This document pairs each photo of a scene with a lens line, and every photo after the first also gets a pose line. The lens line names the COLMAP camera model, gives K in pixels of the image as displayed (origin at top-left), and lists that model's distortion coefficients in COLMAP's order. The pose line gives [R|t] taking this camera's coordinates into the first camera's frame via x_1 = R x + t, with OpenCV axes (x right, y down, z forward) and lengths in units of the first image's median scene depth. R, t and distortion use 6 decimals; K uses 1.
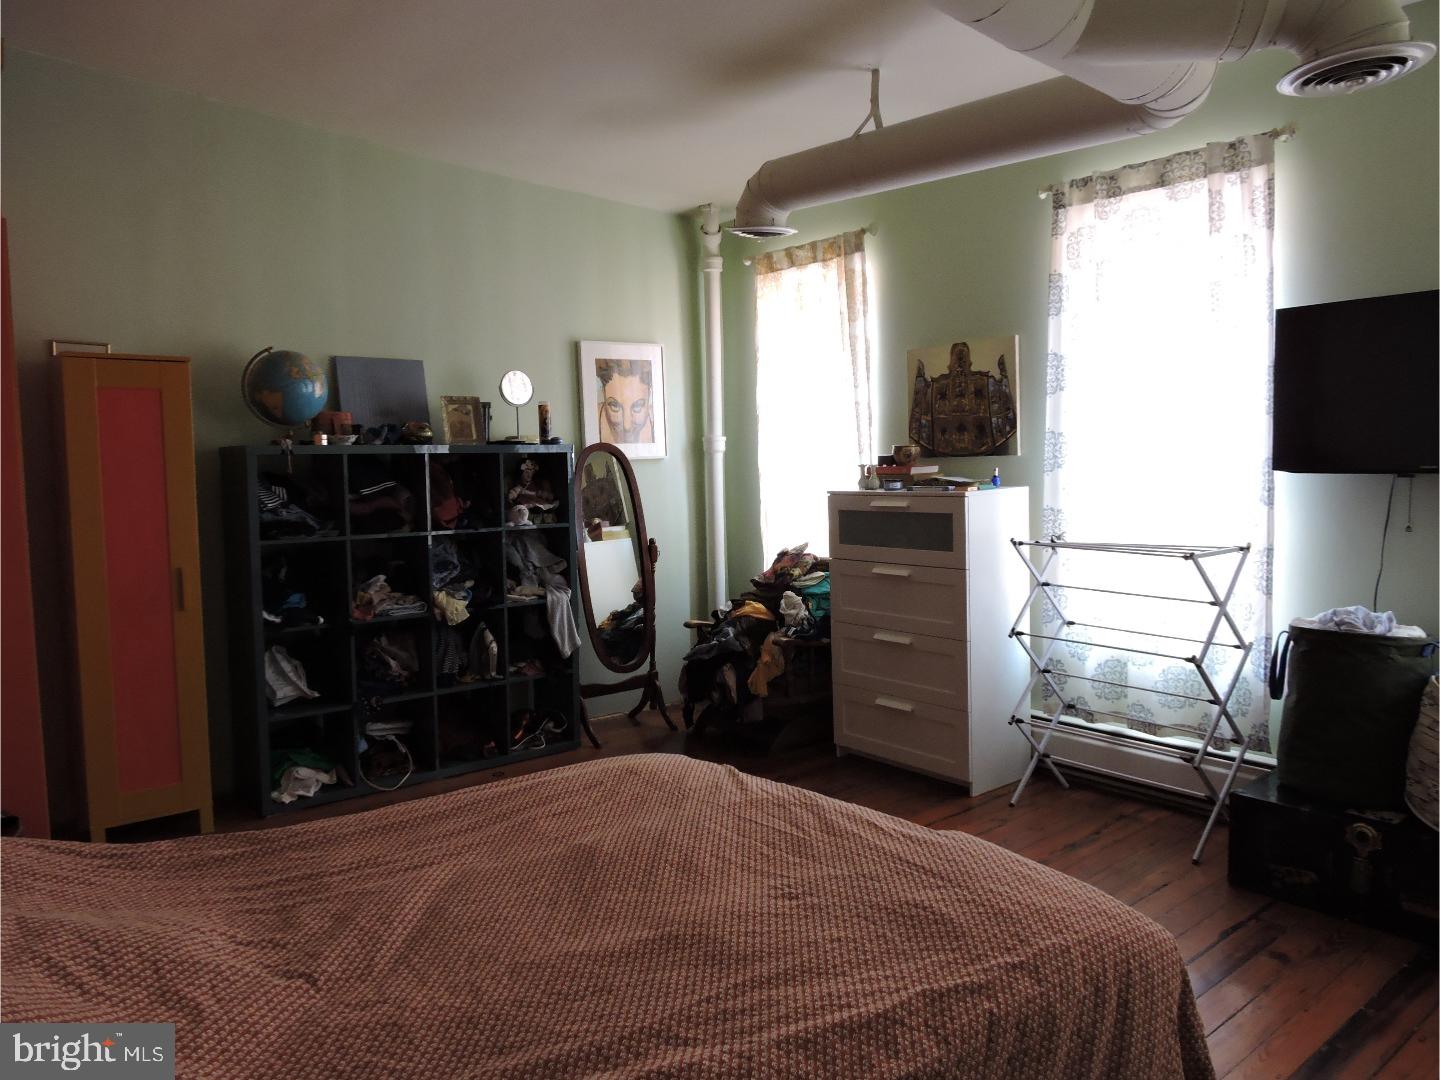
lens RADIAL K [[1024.0, 0, 720.0], [0, 1024.0, 540.0], [0, 0, 1]] dist [-0.002683, -0.003561]
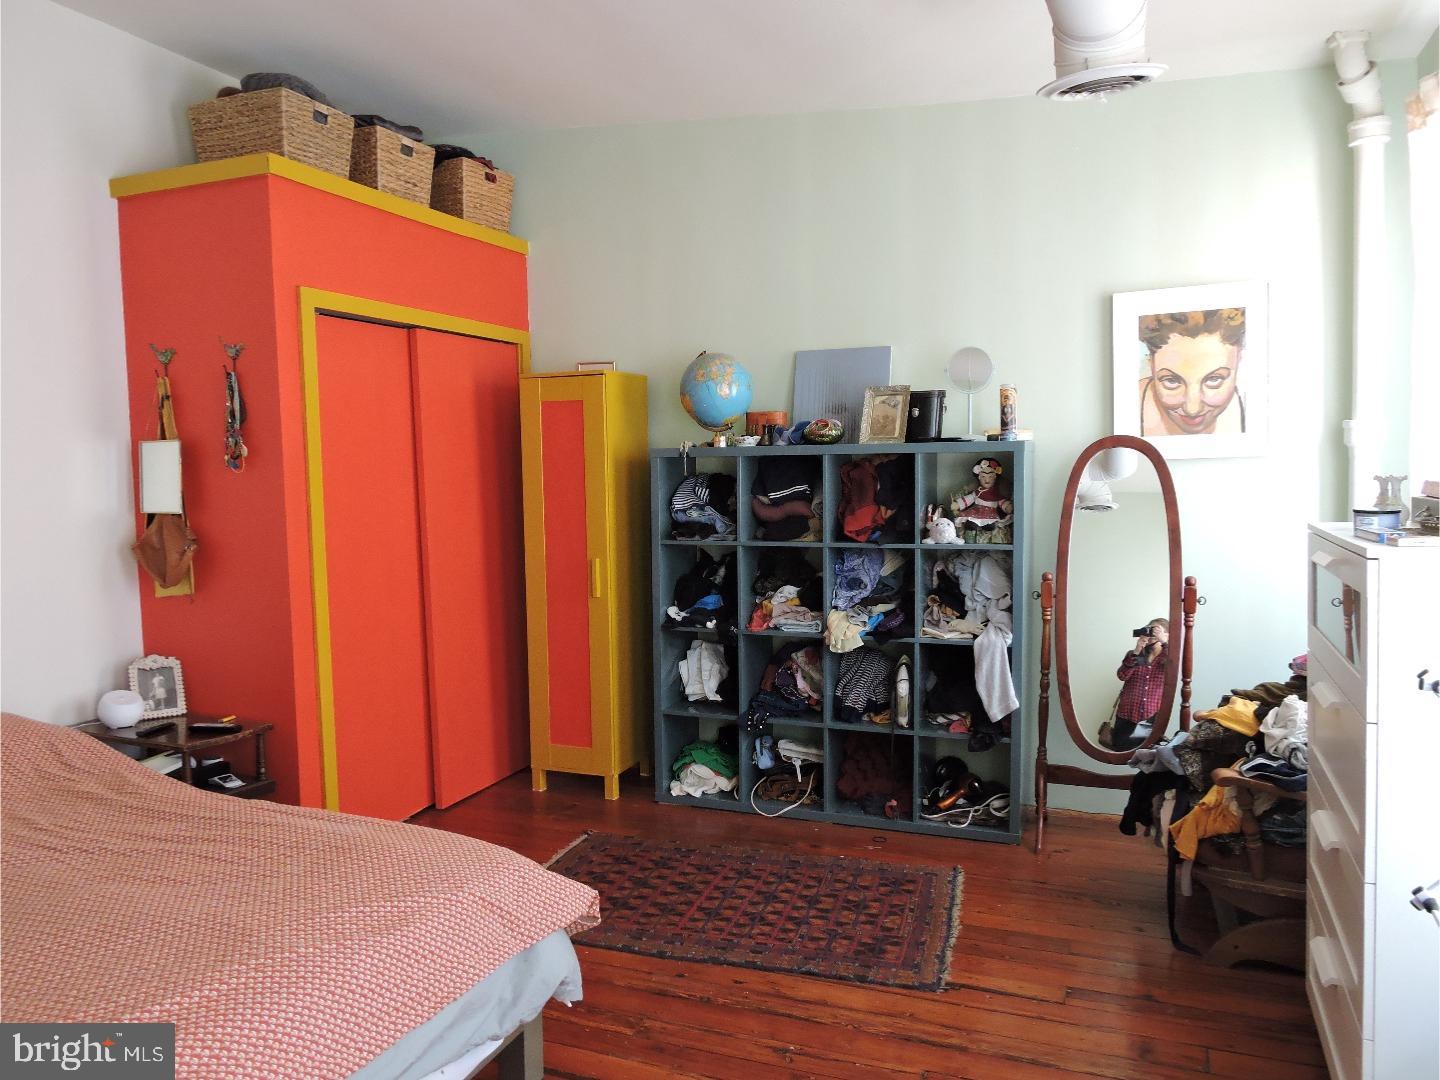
lens RADIAL K [[1024.0, 0, 720.0], [0, 1024.0, 540.0], [0, 0, 1]] dist [-0.002683, -0.003561]
pose [[0.478748, 0.071803, -0.875011, 0.428807], [-0.059697, 0.997006, 0.049152, -0.046831], [0.875921, 0.028704, 0.481601, 0.475390]]
